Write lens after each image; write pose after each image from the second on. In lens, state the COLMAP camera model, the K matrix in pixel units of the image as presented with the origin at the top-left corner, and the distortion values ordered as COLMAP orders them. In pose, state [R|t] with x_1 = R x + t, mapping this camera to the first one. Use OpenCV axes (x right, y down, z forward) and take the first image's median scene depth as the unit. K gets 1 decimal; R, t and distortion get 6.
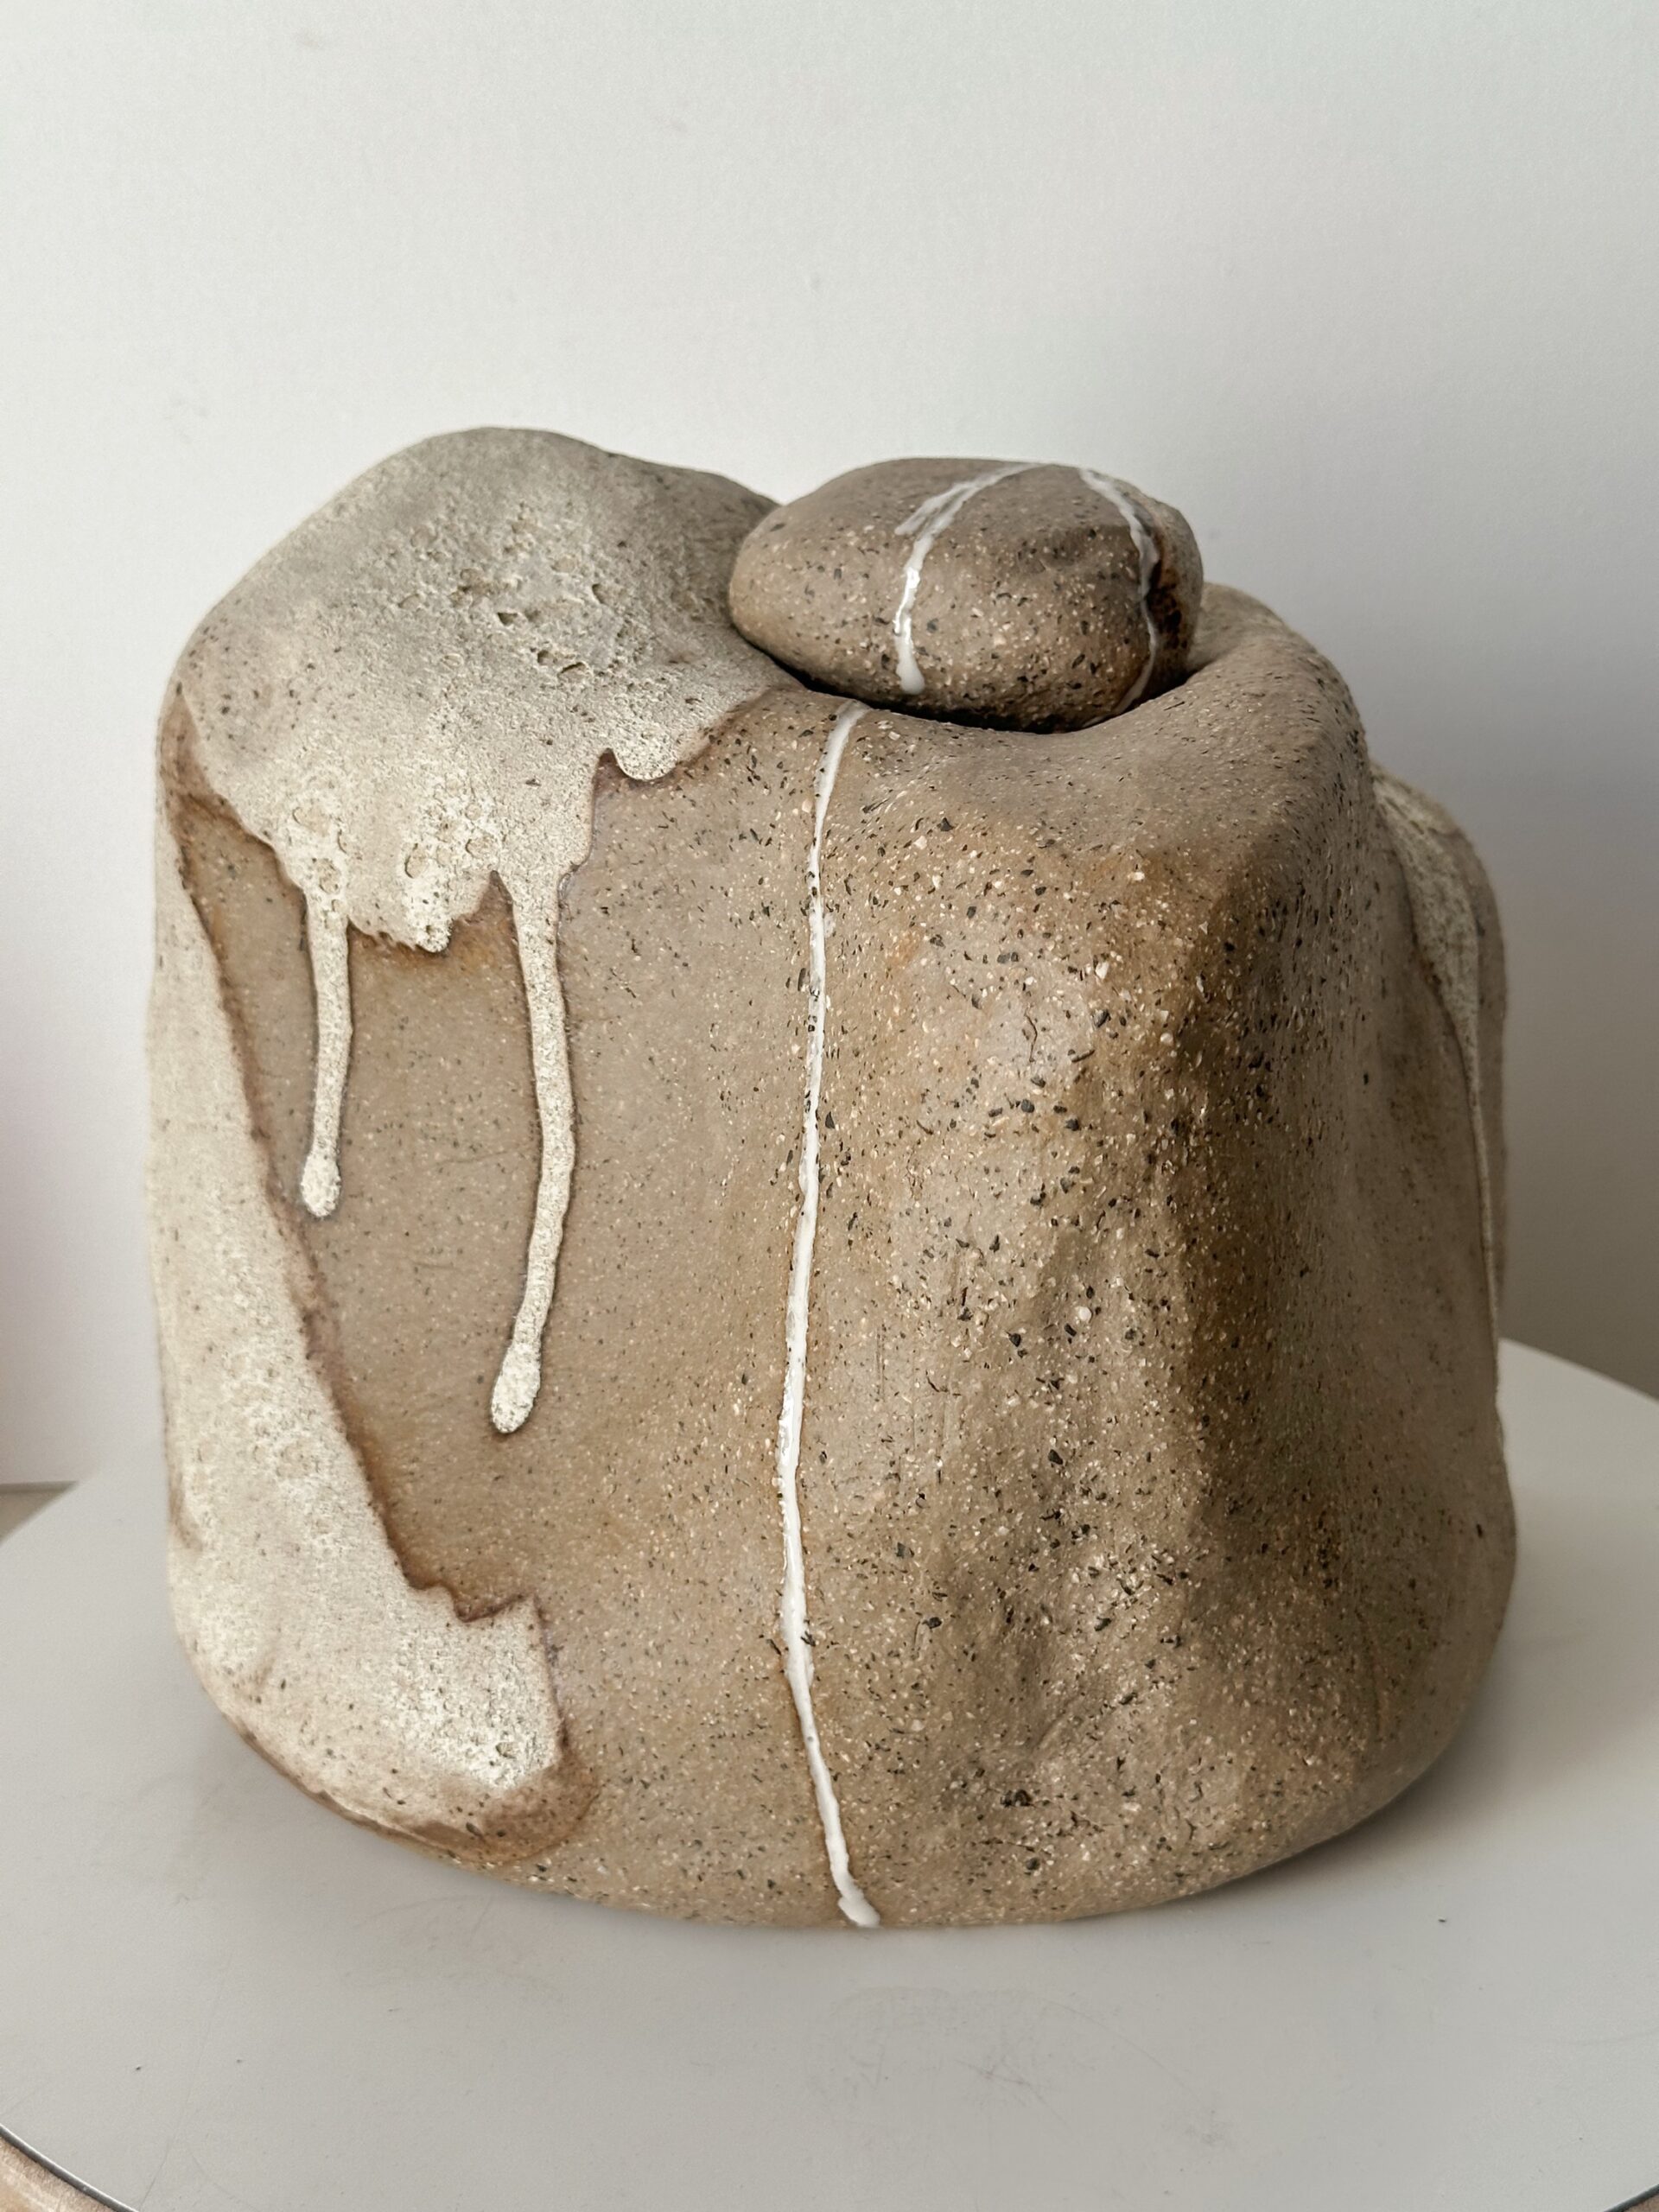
lens RADIAL K [[3329.3, 0, 829.5], [0, 3329.3, 1106.0], [0, 0, 1]] dist [0.155533, 0.000490]
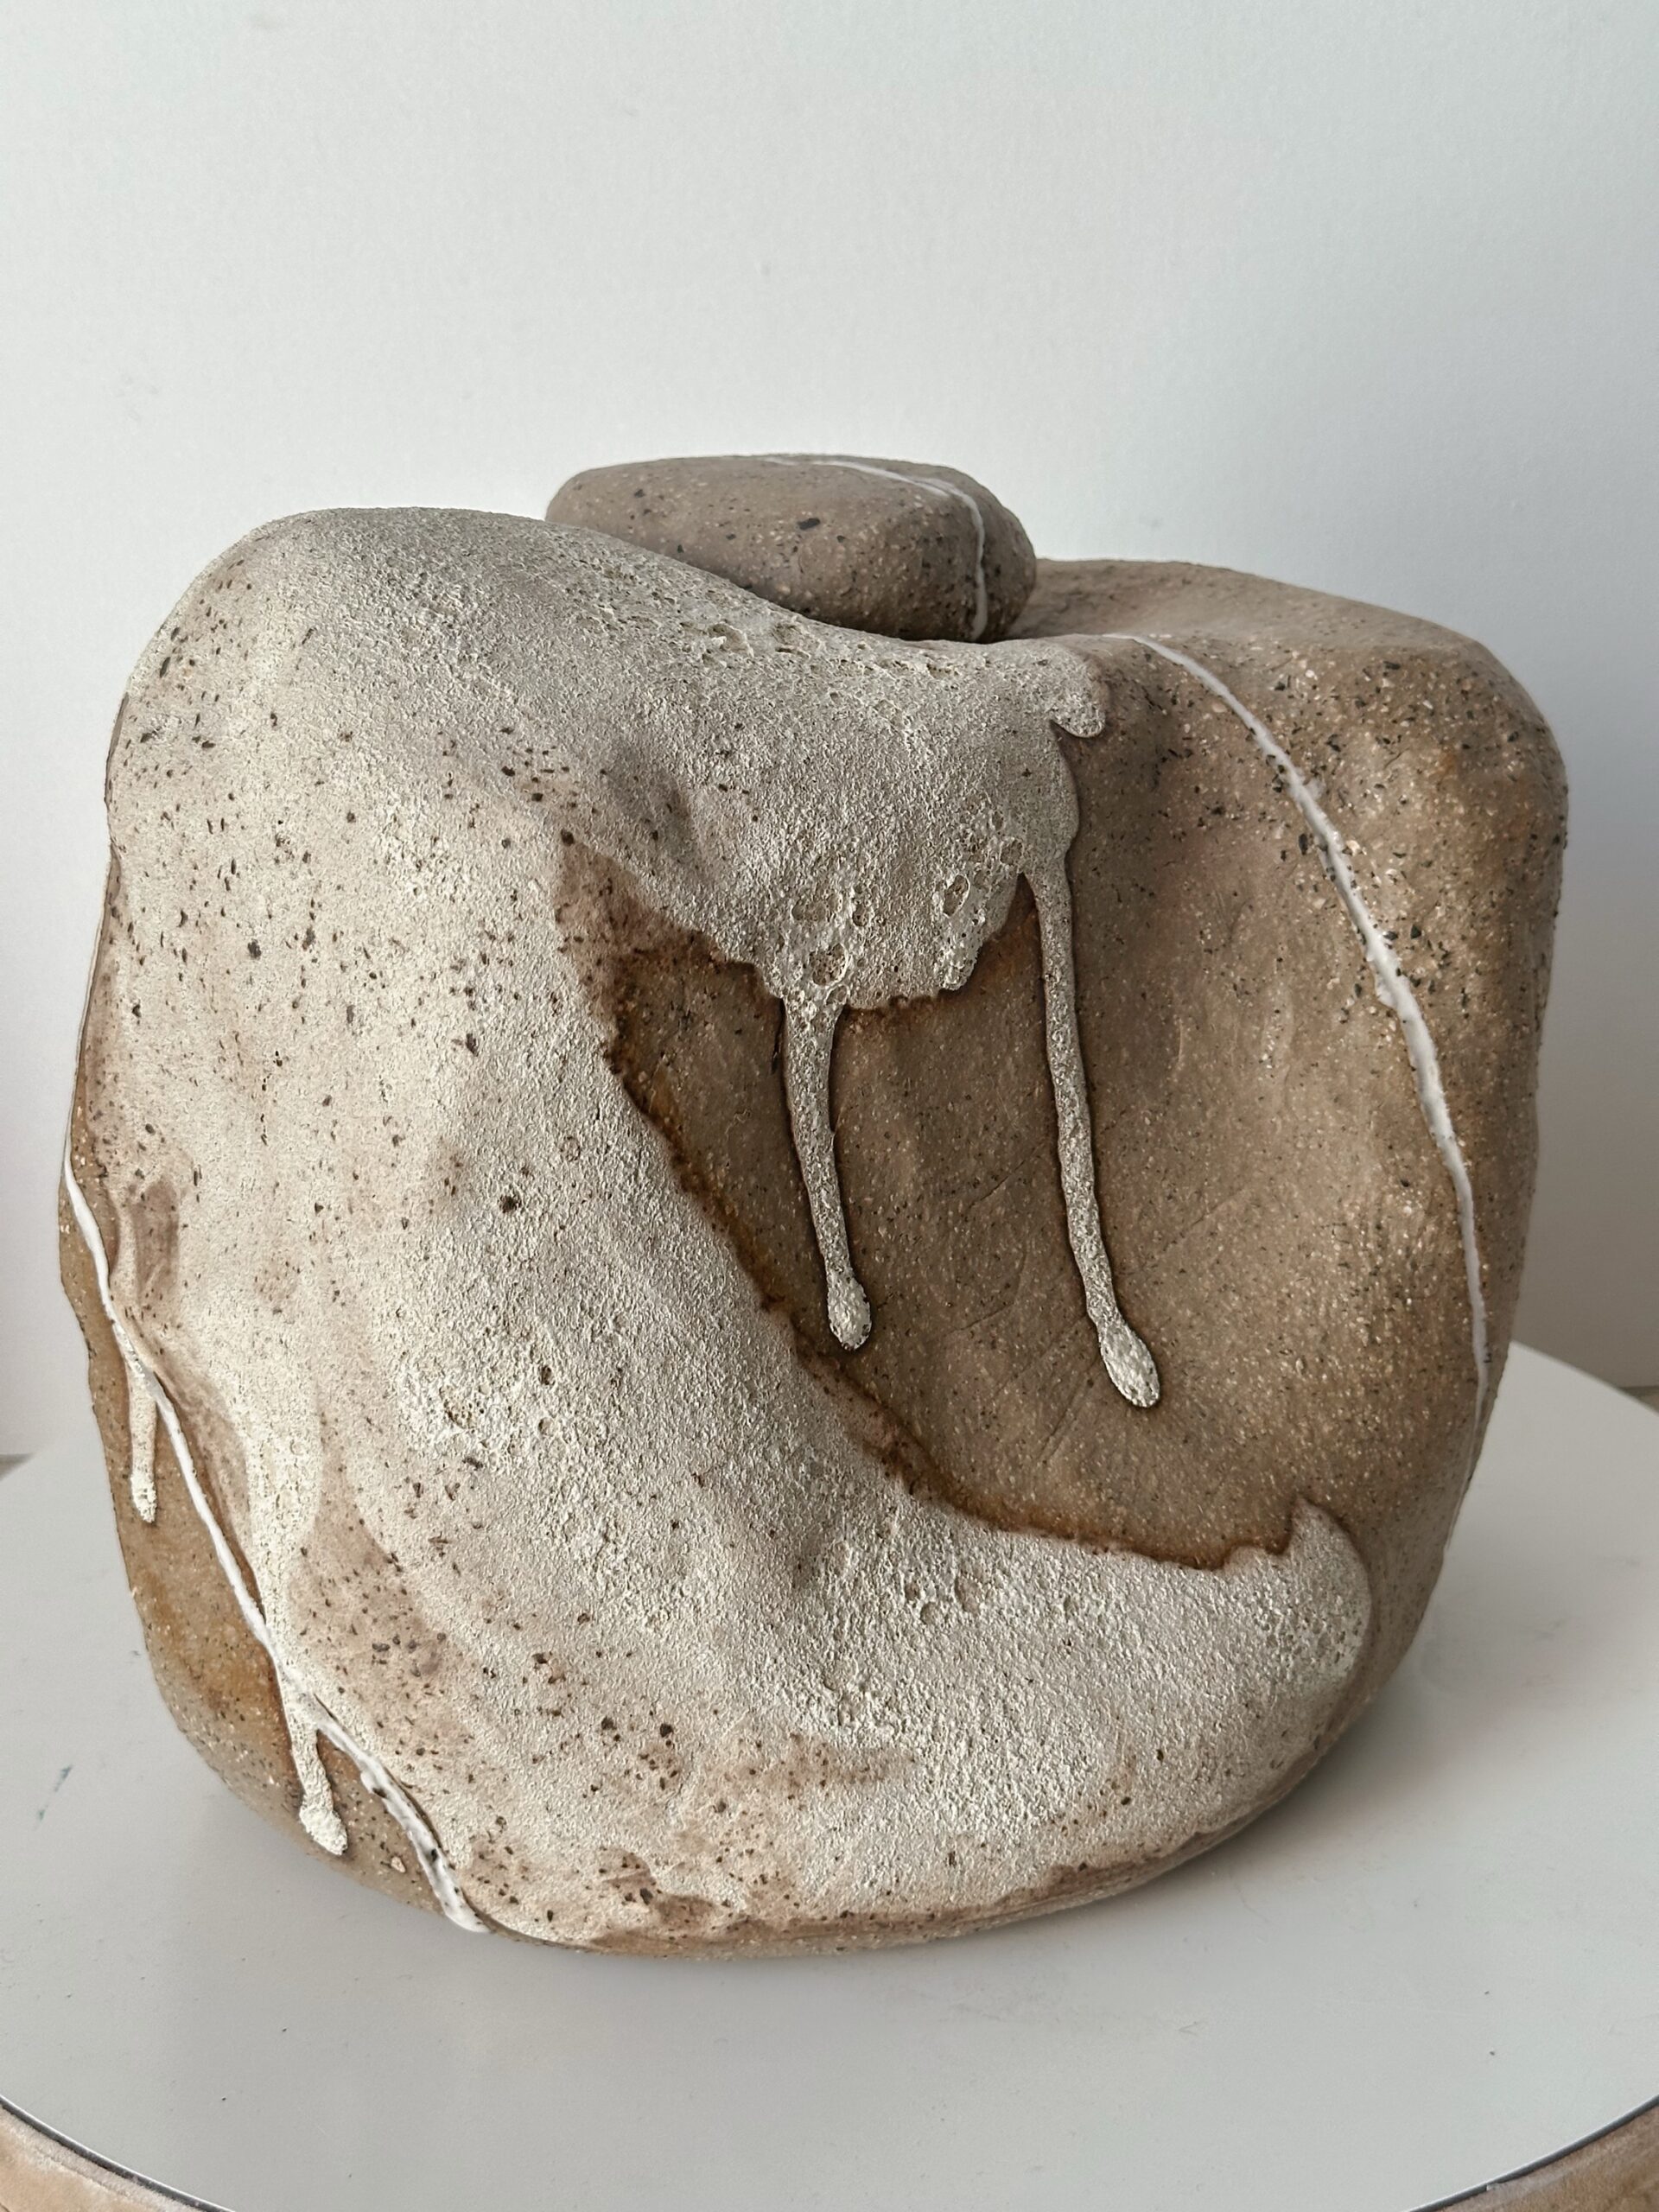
lens RADIAL K [[3329.3, 0, 829.5], [0, 3329.3, 1106.0], [0, 0, 1]] dist [0.155533, 0.000490]
pose [[0.157299, -0.286238, 0.945159, -1.039571], [0.331782, 0.916760, 0.222421, -0.240837], [-0.930149, 0.278600, 0.239174, 0.828303]]
